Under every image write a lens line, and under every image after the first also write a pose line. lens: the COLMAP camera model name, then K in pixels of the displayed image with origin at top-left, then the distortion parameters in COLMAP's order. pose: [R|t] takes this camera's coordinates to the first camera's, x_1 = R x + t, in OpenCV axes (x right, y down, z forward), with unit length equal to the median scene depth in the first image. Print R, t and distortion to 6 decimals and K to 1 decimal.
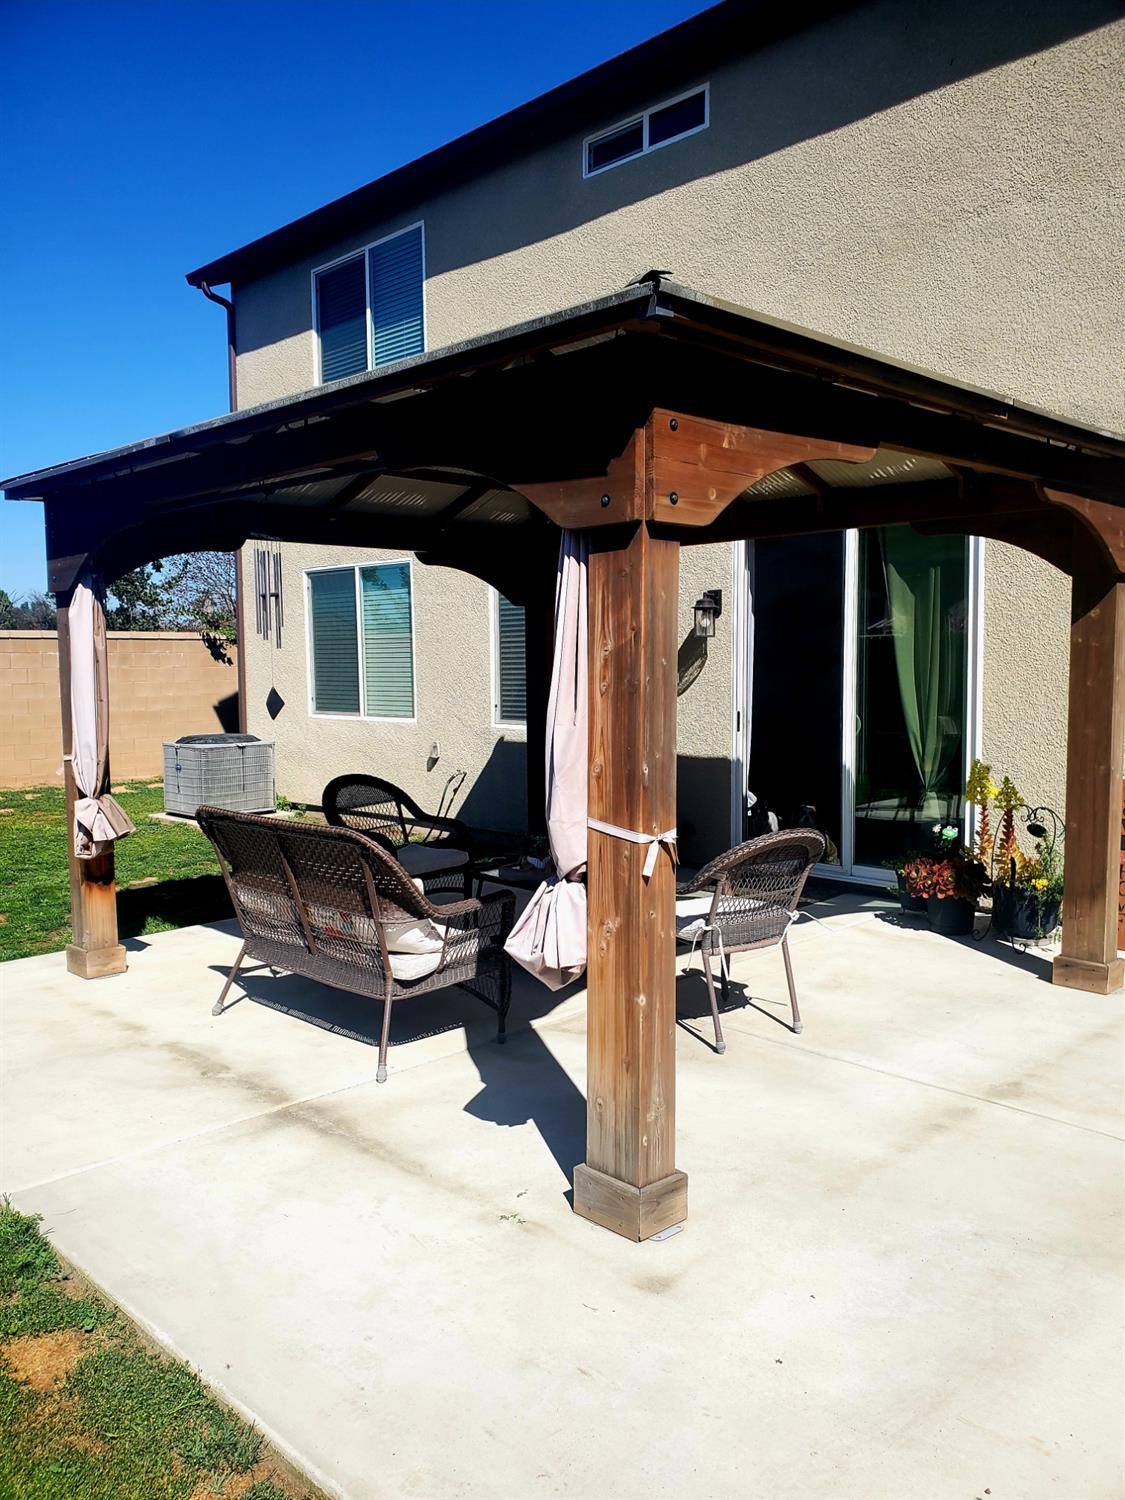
lens RADIAL K [[1167.2, 0, 562.4], [0, 1167.2, 752.2], [0, 0, 1]] dist [0.026452, 0.000936]
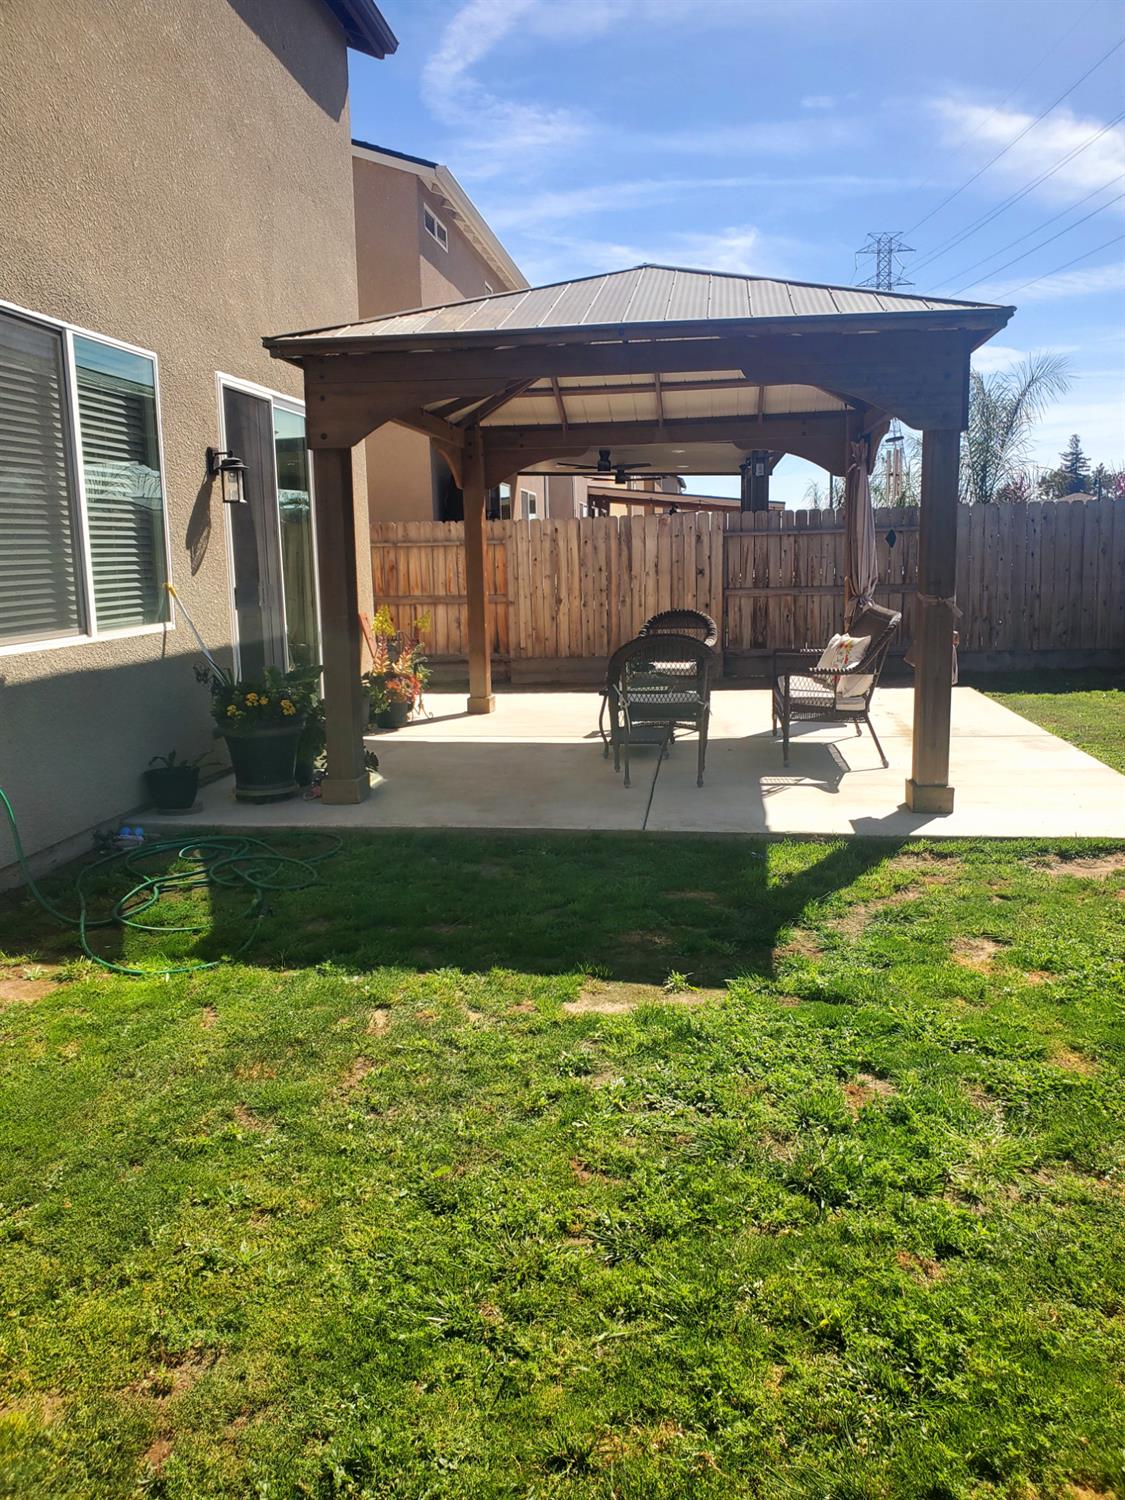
lens RADIAL K [[1167.2, 0, 560.1], [0, 1167.2, 741.4], [0, 0, 1]] dist [0.026452, 0.000936]
pose [[-0.619297, -0.109282, 0.777515, -0.712837], [0.087125, 0.974586, 0.206376, -0.080713], [-0.780308, 0.195549, -0.594037, 1.313560]]
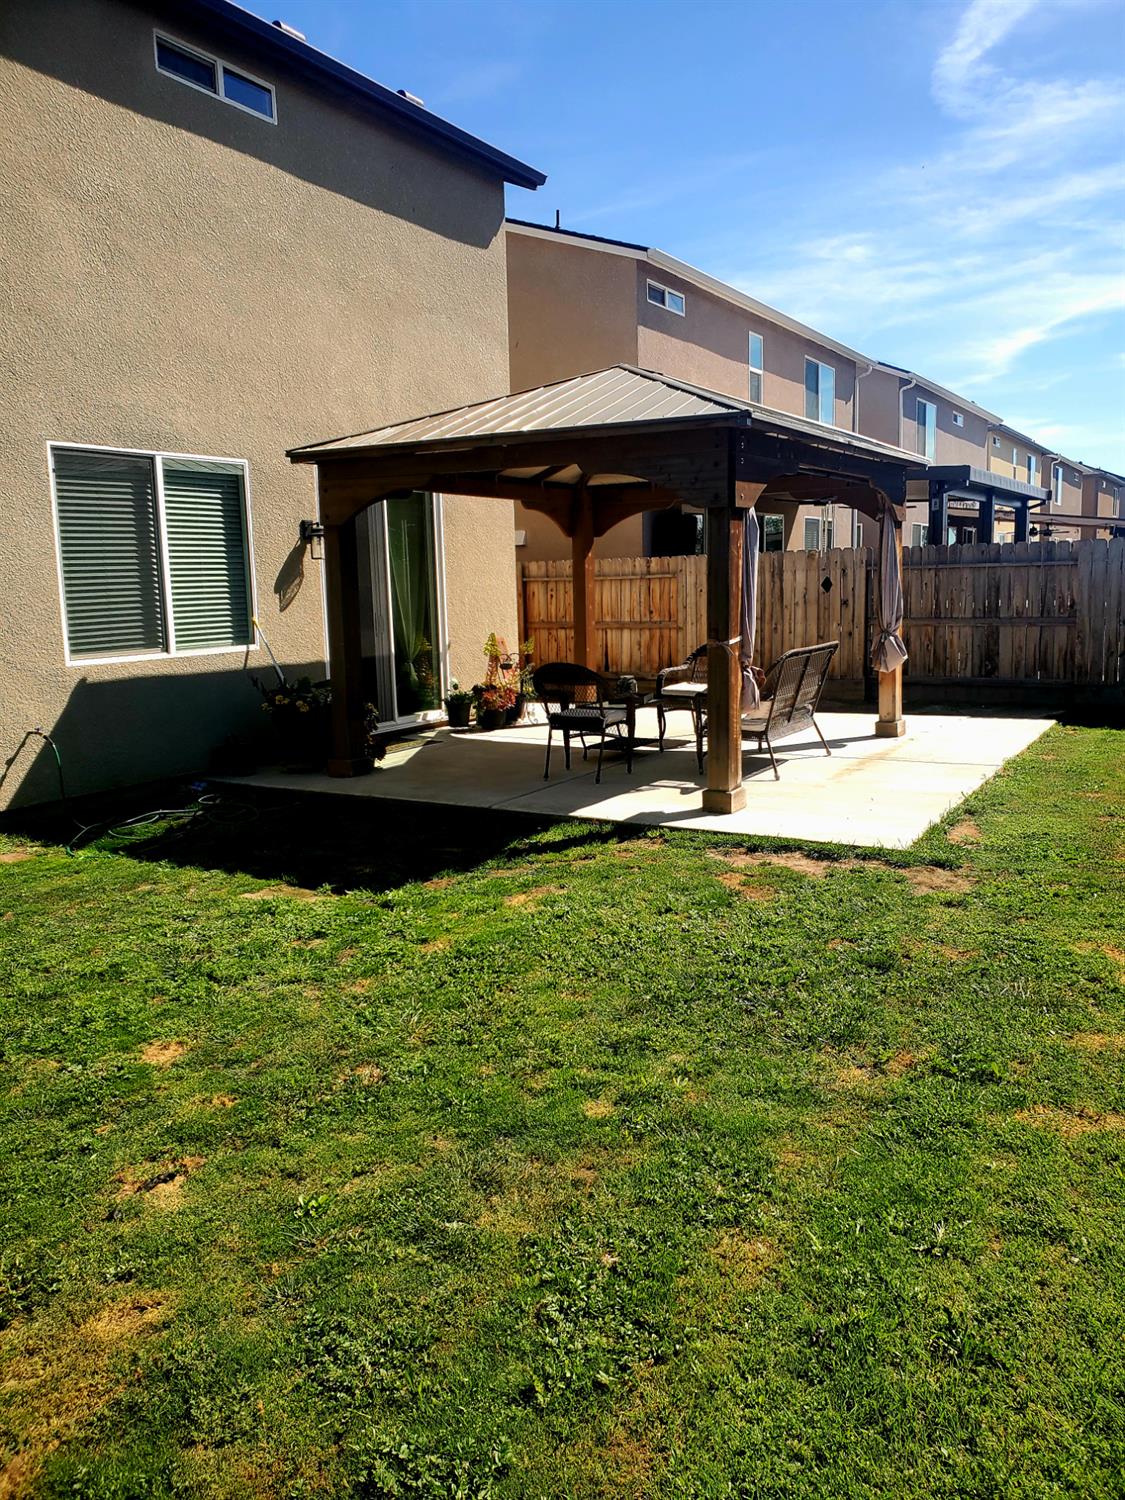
lens RADIAL K [[1167.2, 0, 565.6], [0, 1167.2, 753.4], [0, 0, 1]] dist [0.026452, 0.000936]
pose [[-0.271126, -0.133957, 0.953177, -1.102809], [0.103173, 0.980519, 0.167147, -0.073877], [-0.956999, 0.143660, -0.252023, 1.046701]]
